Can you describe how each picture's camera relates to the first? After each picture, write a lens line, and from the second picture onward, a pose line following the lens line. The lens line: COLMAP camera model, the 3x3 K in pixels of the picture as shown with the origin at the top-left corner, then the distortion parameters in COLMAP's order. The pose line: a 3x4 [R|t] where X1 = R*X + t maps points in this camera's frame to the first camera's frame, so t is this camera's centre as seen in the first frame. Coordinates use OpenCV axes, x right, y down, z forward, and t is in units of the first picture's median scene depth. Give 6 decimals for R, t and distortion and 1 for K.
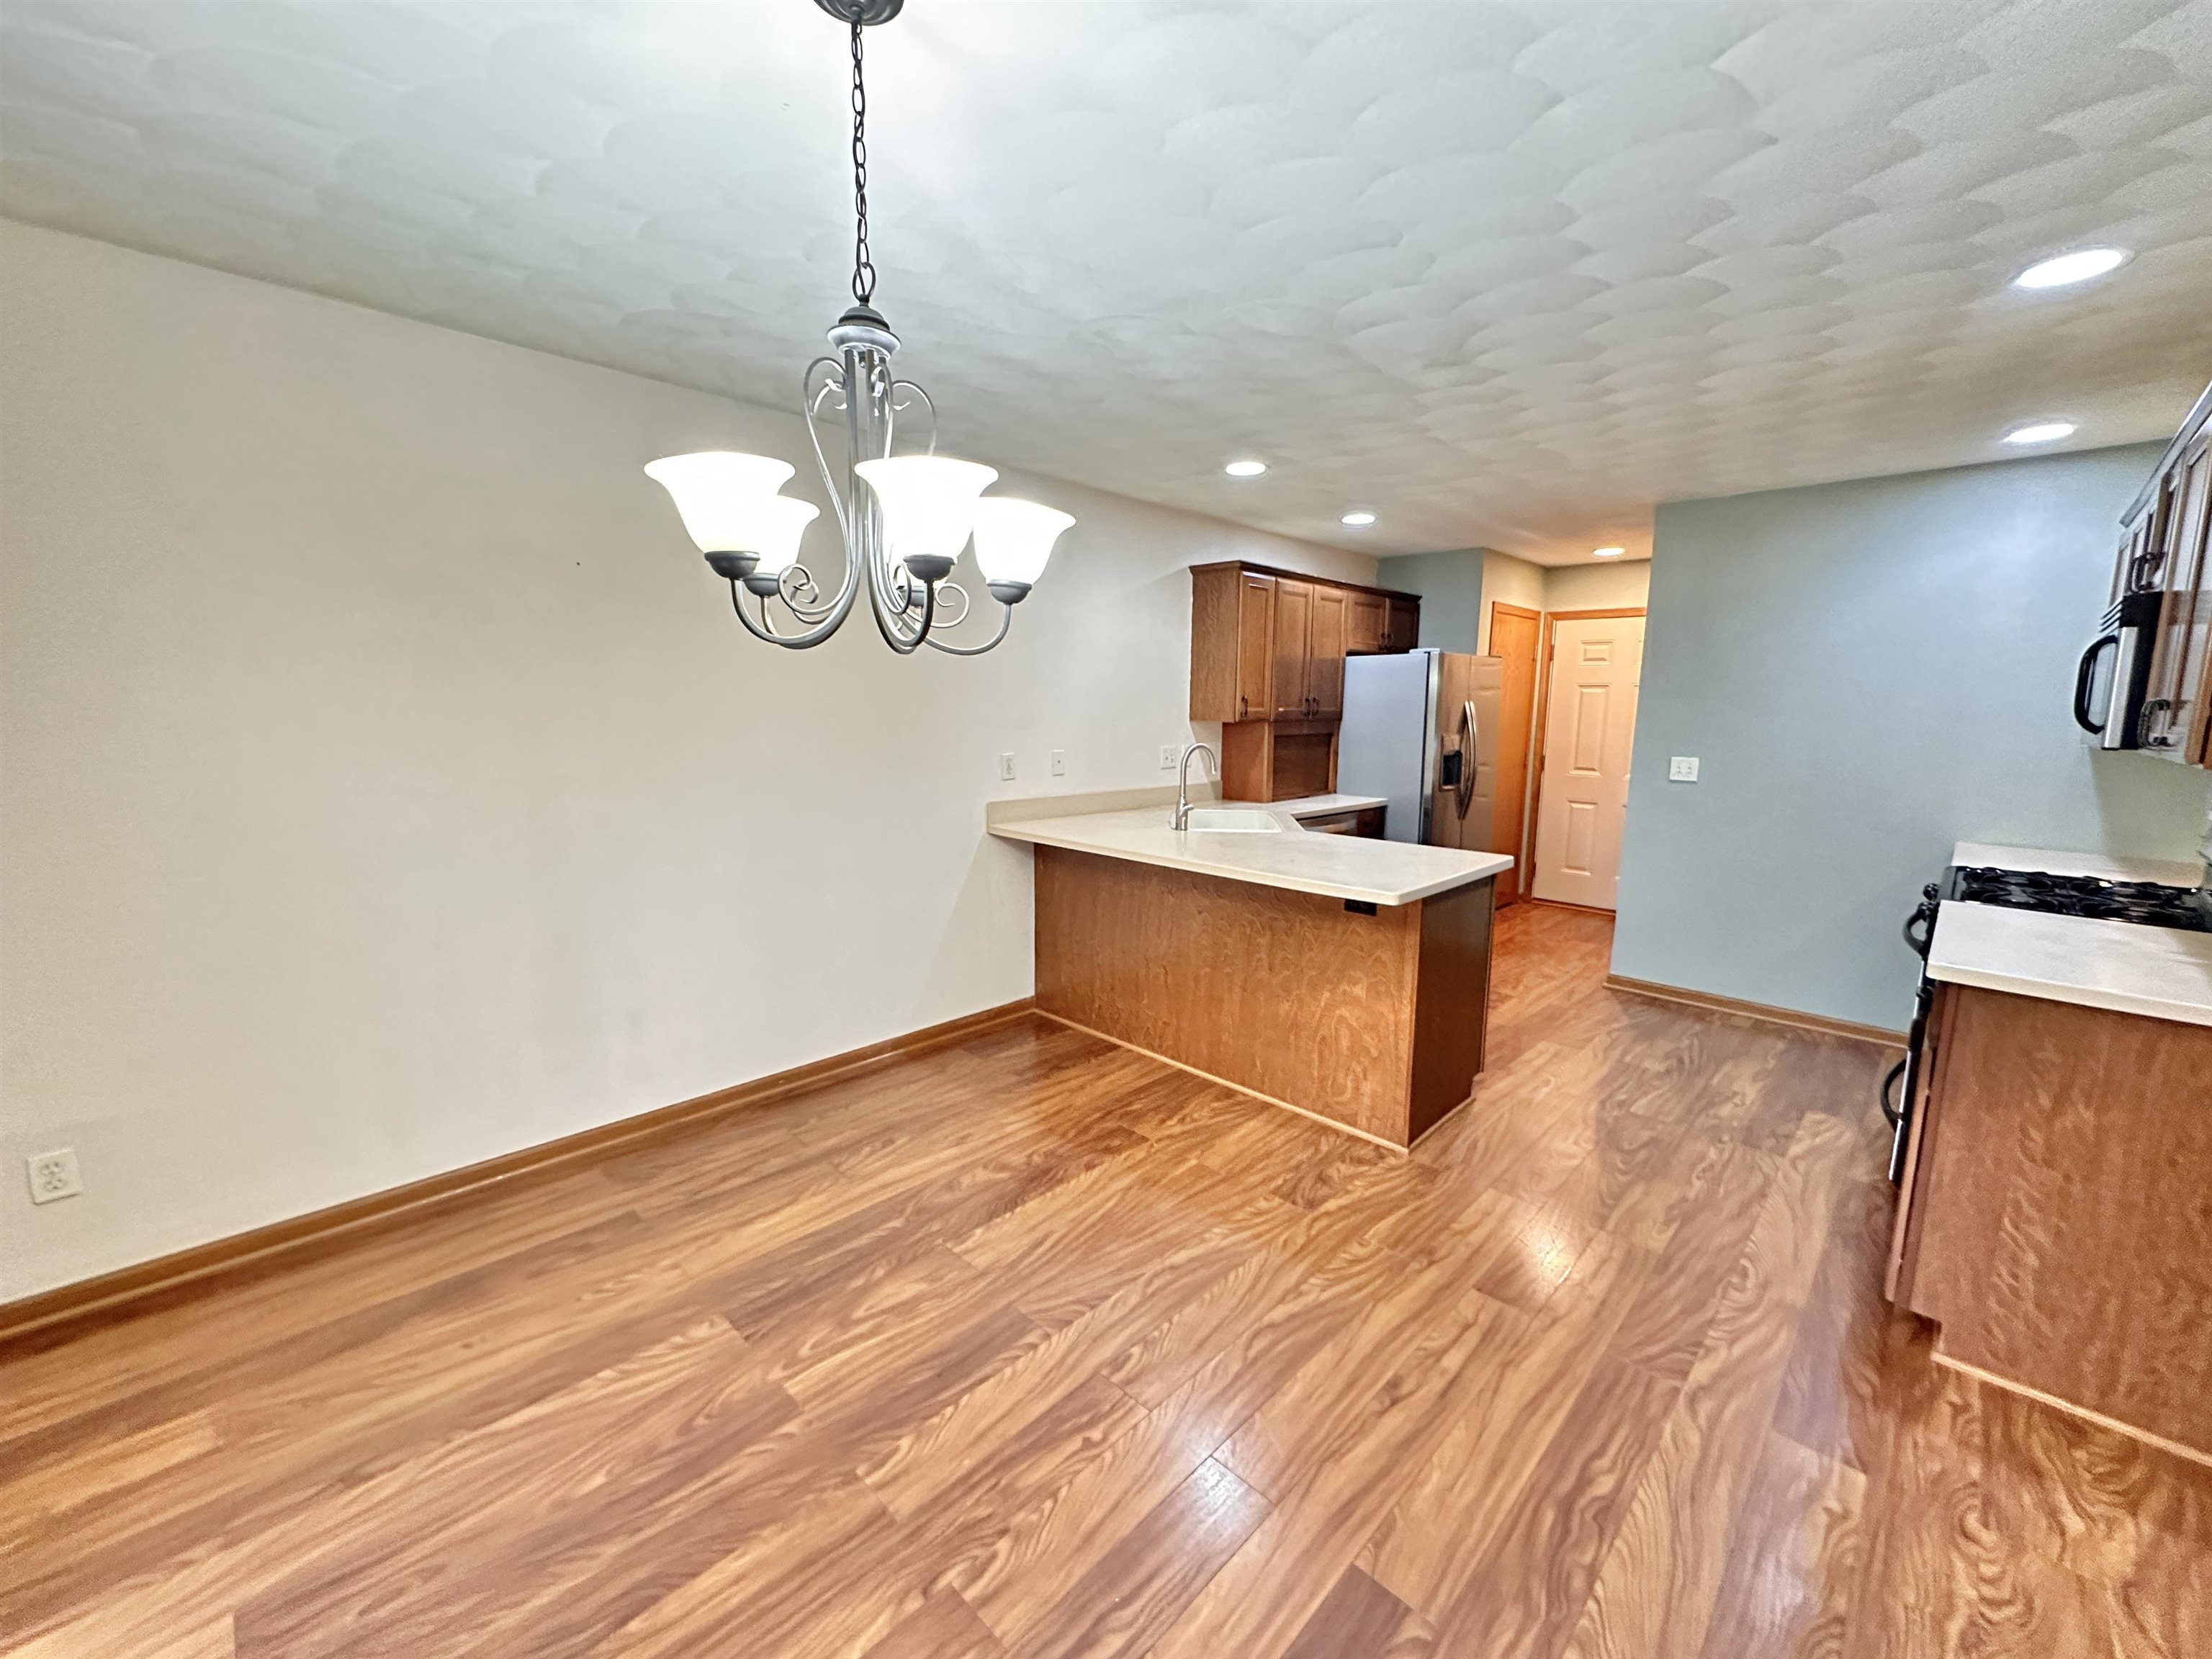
lens RADIAL K [[884.1, 0, 1103.4], [0, 884.1, 834.3], [0, 0, 1]] dist [-0.000860, 0.000188]
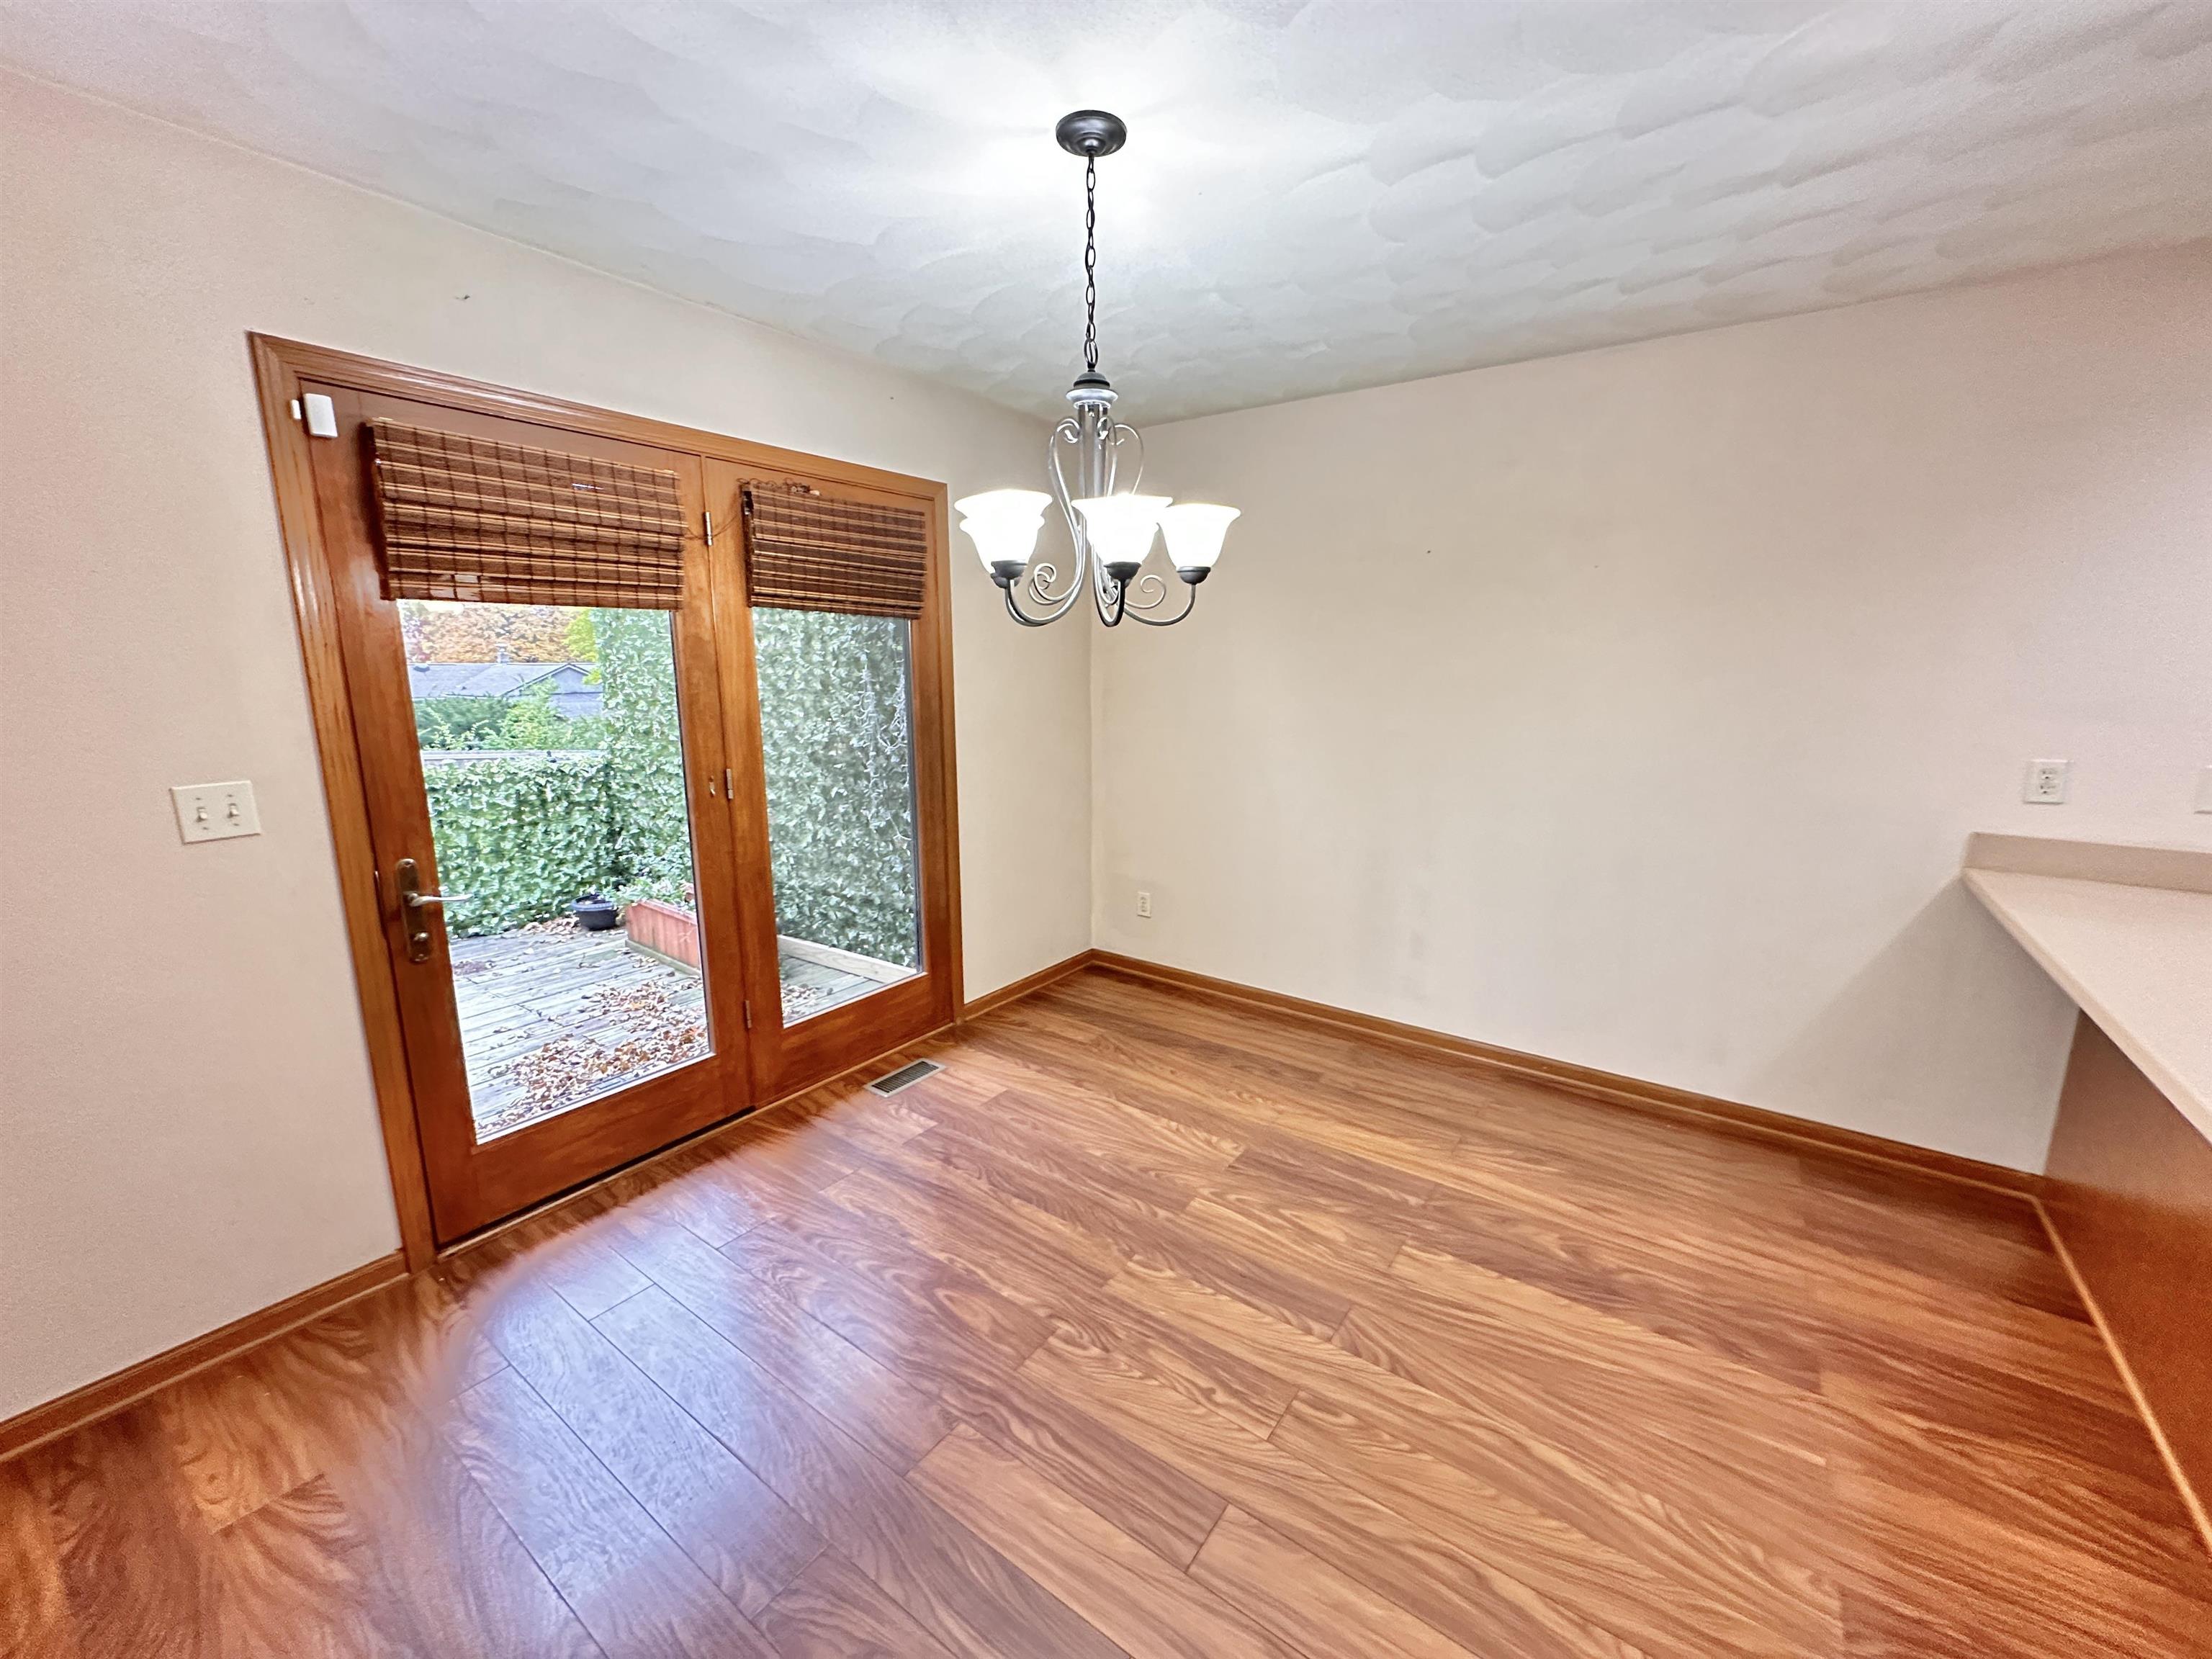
lens RADIAL K [[893.7, 0, 1106.0], [0, 893.7, 829.5], [0, 0, 1]] dist [0.000268, 0.000212]
pose [[0.150245, 0.175211, -0.972999, 0.653565], [-0.153125, 0.976419, 0.152182, -0.065460], [0.976719, 0.126126, 0.173531, 0.475110]]
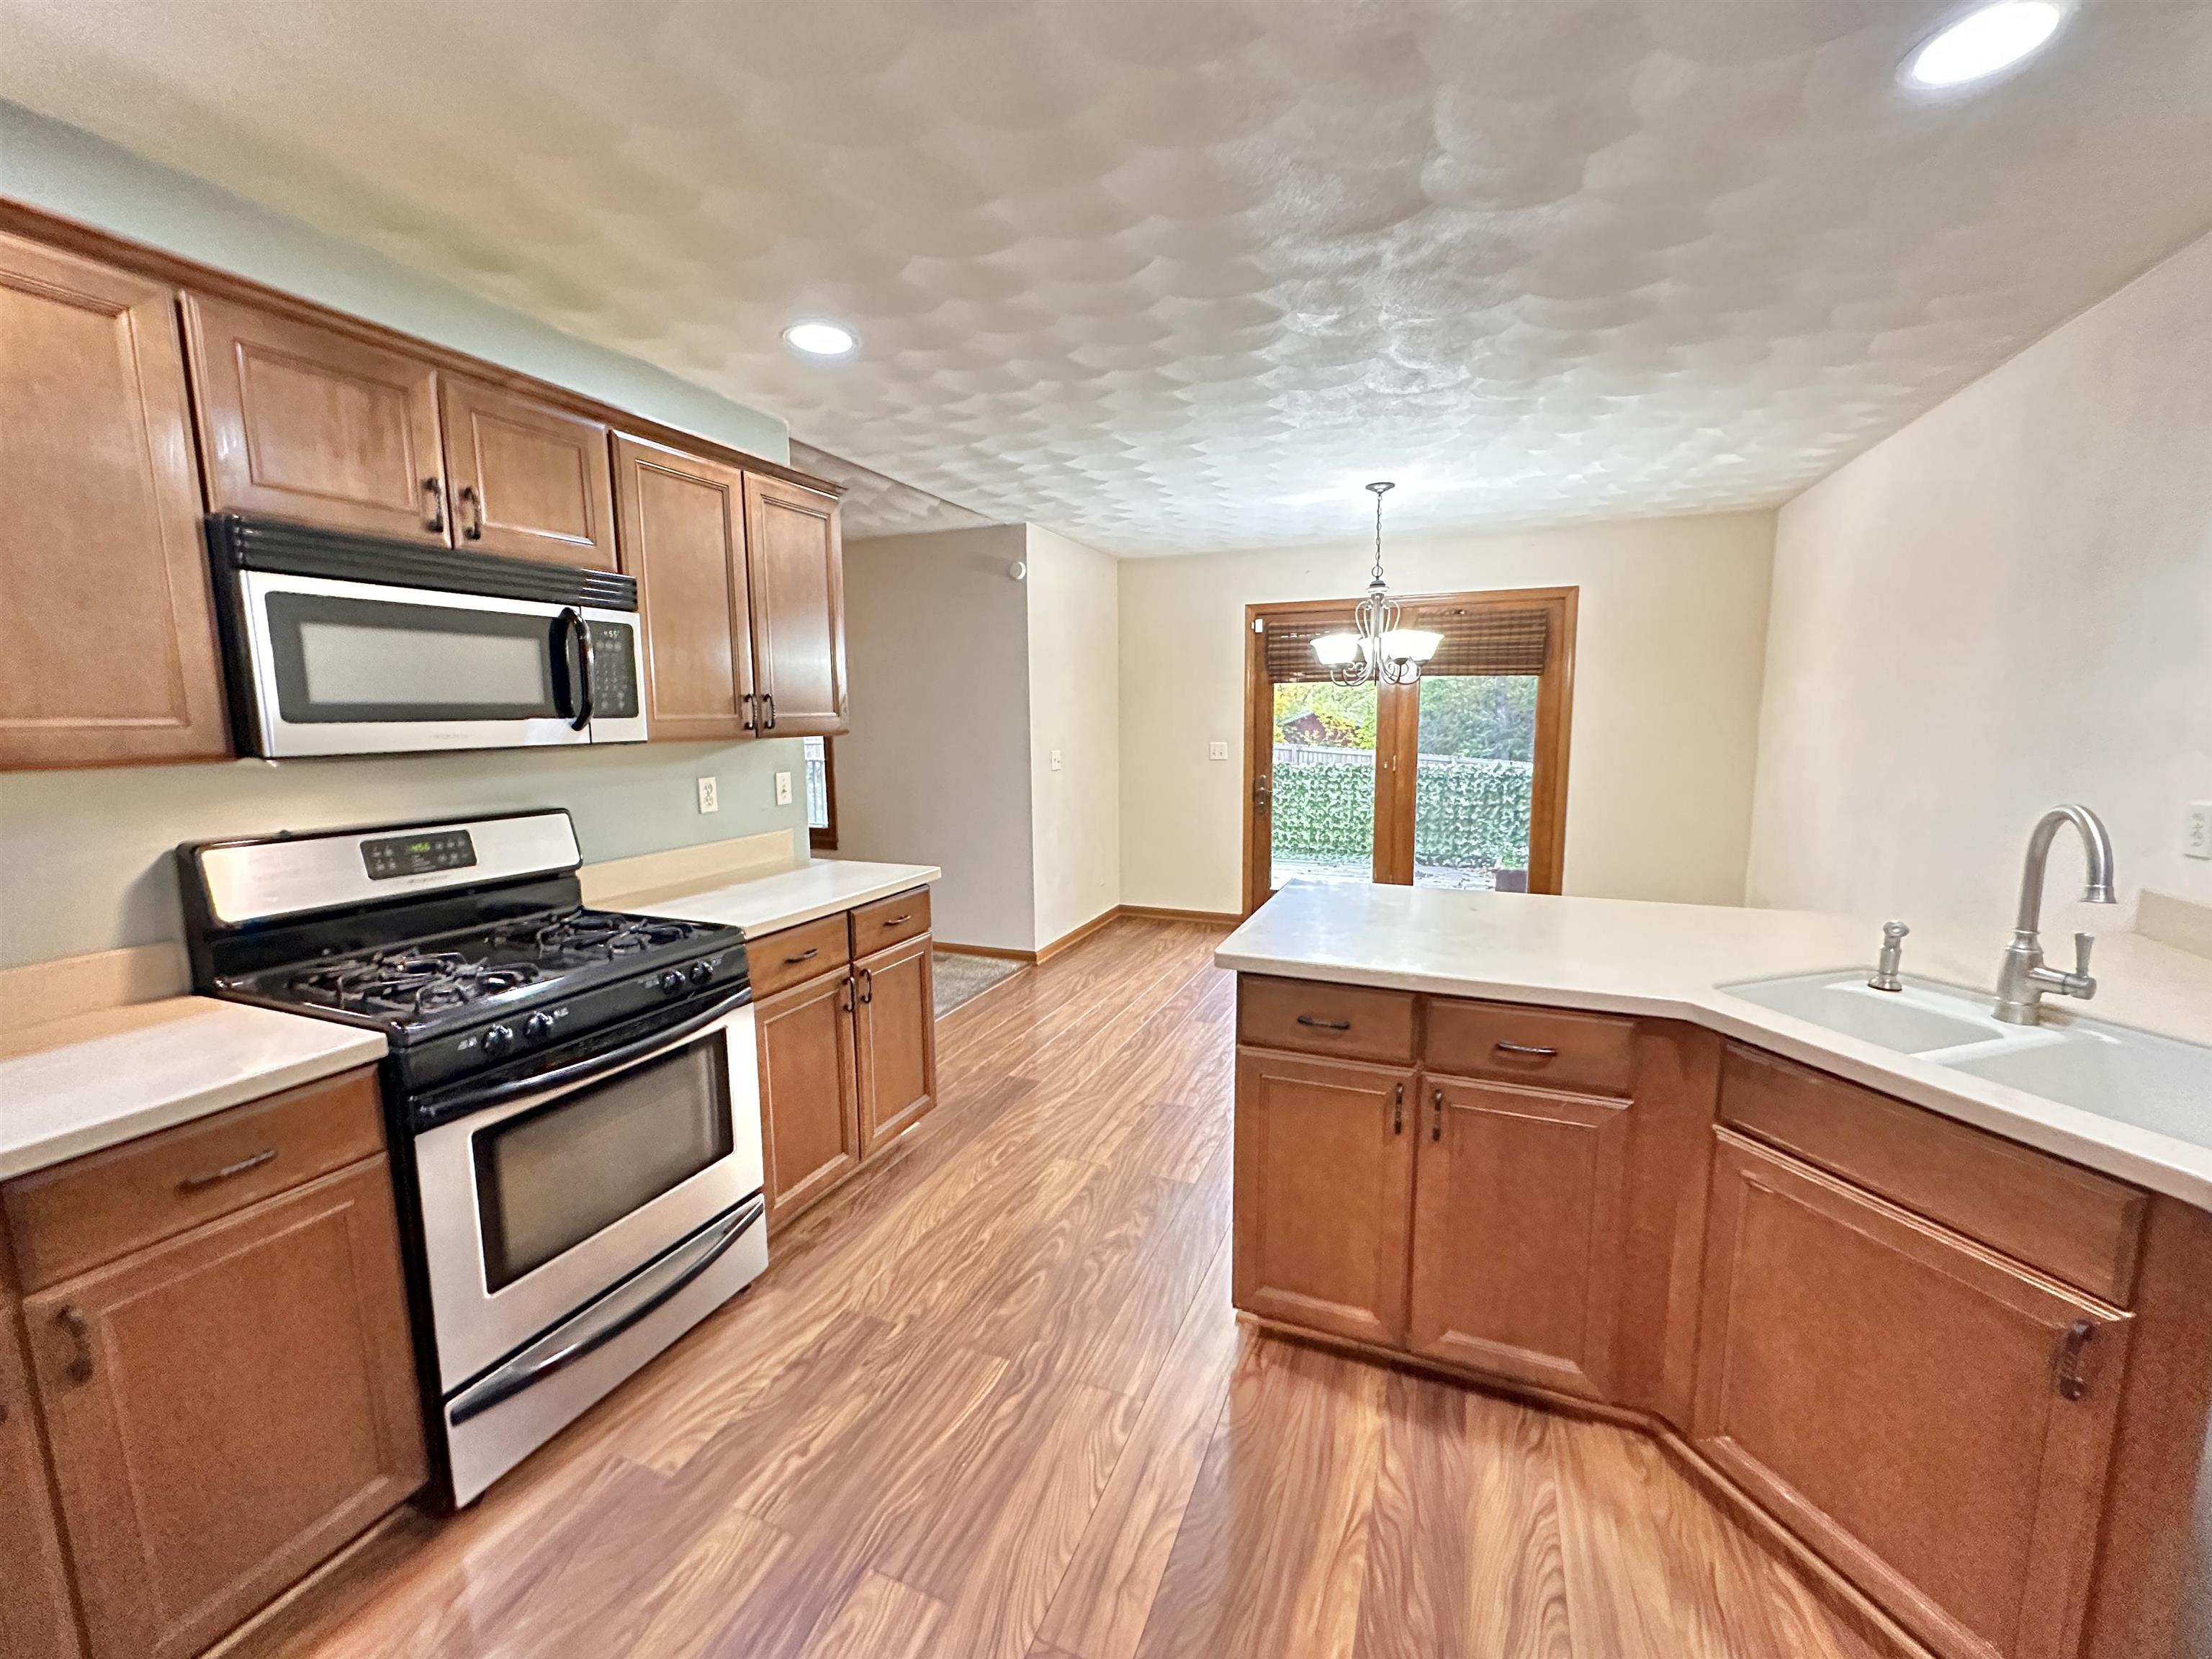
lens RADIAL K [[887.1, 0, 1111.9], [0, 887.1, 828.3], [0, 0, 1]] dist [0.001698, 0.000188]
pose [[-0.922517, 0.044125, -0.383426, 1.039966], [-0.065591, 0.961069, 0.268411, -0.291129], [0.380343, 0.272763, -0.883708, 2.037398]]
